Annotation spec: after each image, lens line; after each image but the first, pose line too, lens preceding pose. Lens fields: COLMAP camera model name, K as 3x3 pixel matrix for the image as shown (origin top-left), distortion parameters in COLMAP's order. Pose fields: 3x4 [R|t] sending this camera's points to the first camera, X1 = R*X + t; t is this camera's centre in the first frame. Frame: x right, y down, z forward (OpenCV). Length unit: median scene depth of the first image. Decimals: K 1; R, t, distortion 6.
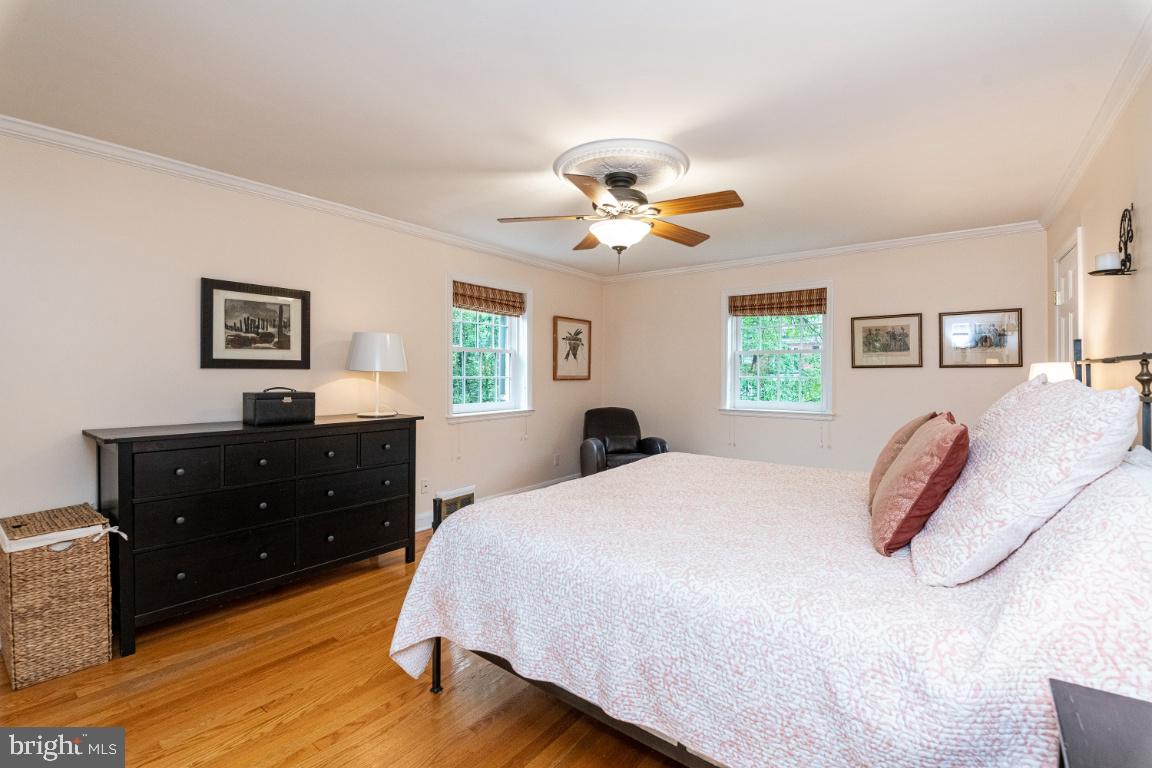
lens RADIAL K [[492.2, 0, 576.0], [0, 492.2, 384.0], [0, 0, 1]] dist [-0.004050, -0.010521]
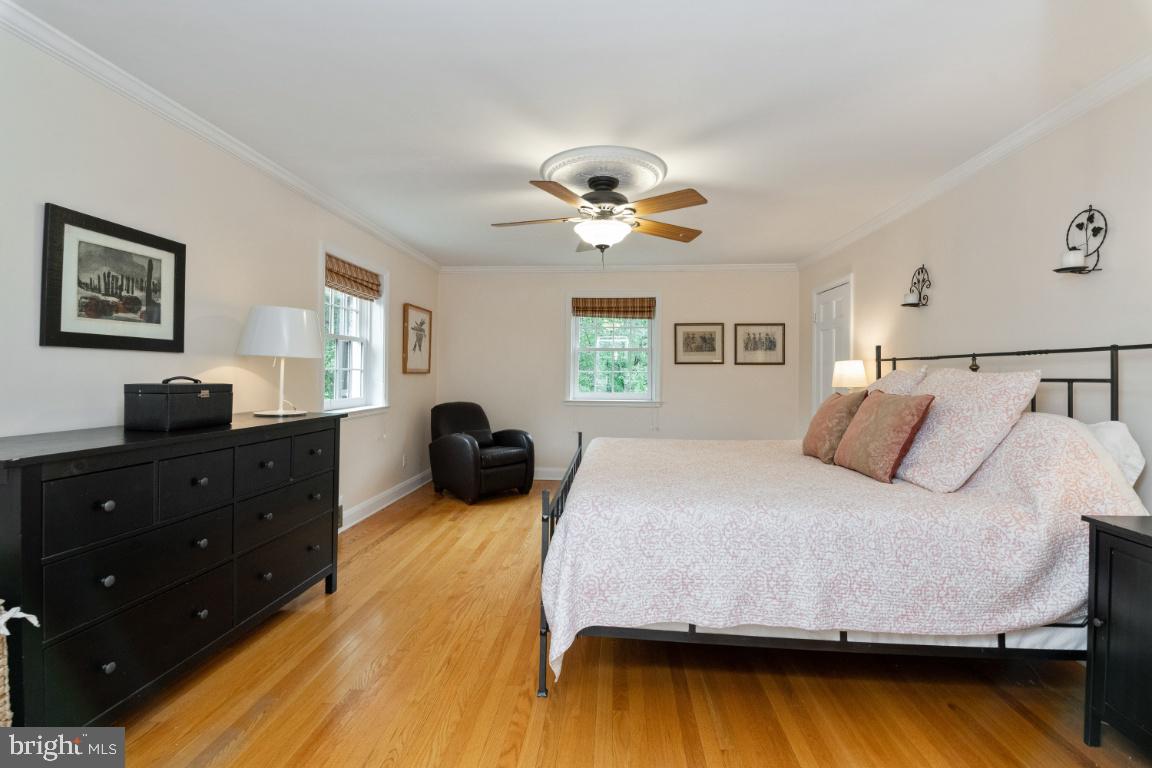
lens RADIAL K [[508.2, 0, 544.6], [0, 508.2, 378.9], [0, 0, 1]] dist [-0.013975, -0.000601]
pose [[0.854229, 0.000432, 0.519896, -0.501645], [0.004010, 0.999964, -0.007420, 0.016383], [-0.519881, 0.008423, 0.854197, 0.103663]]
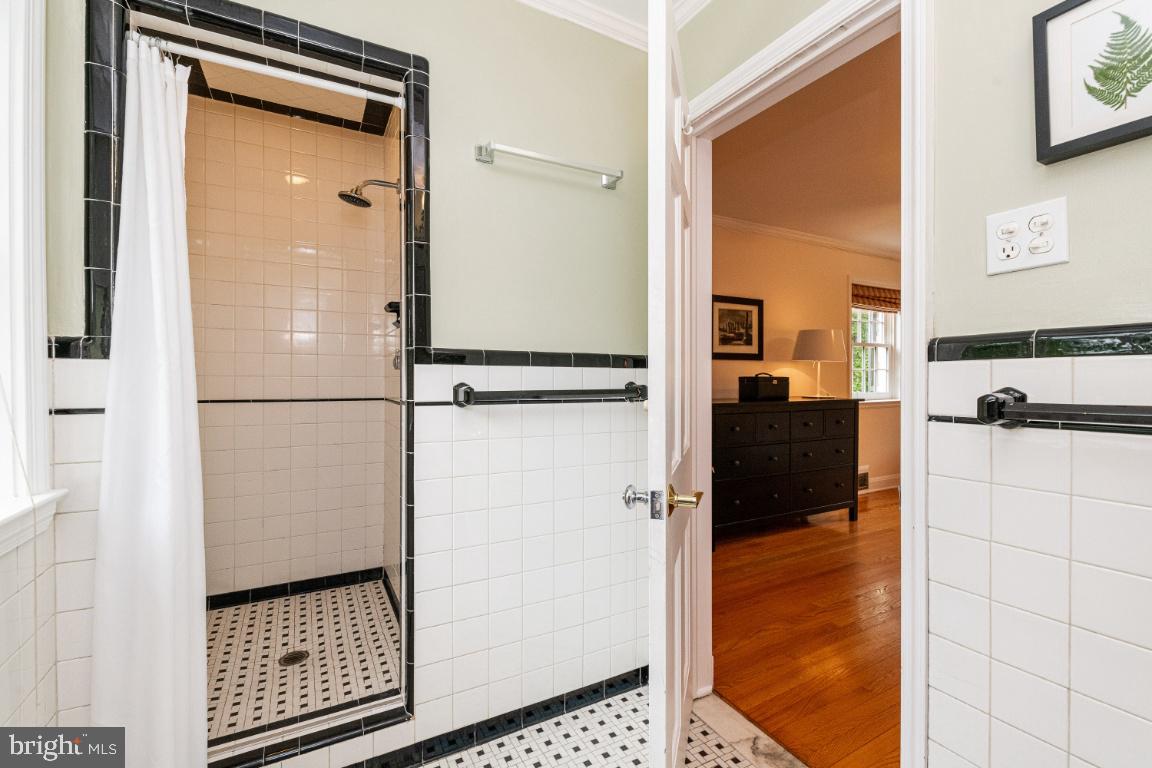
lens RADIAL K [[492.2, 0, 576.0], [0, 492.2, 384.0], [0, 0, 1]] dist [-0.004050, -0.010521]
pose [[0.914489, -0.008846, -0.404515, -0.497136], [0.001331, 0.999821, -0.018856, 0.056574], [0.404609, 0.016705, 0.914337, -0.379861]]
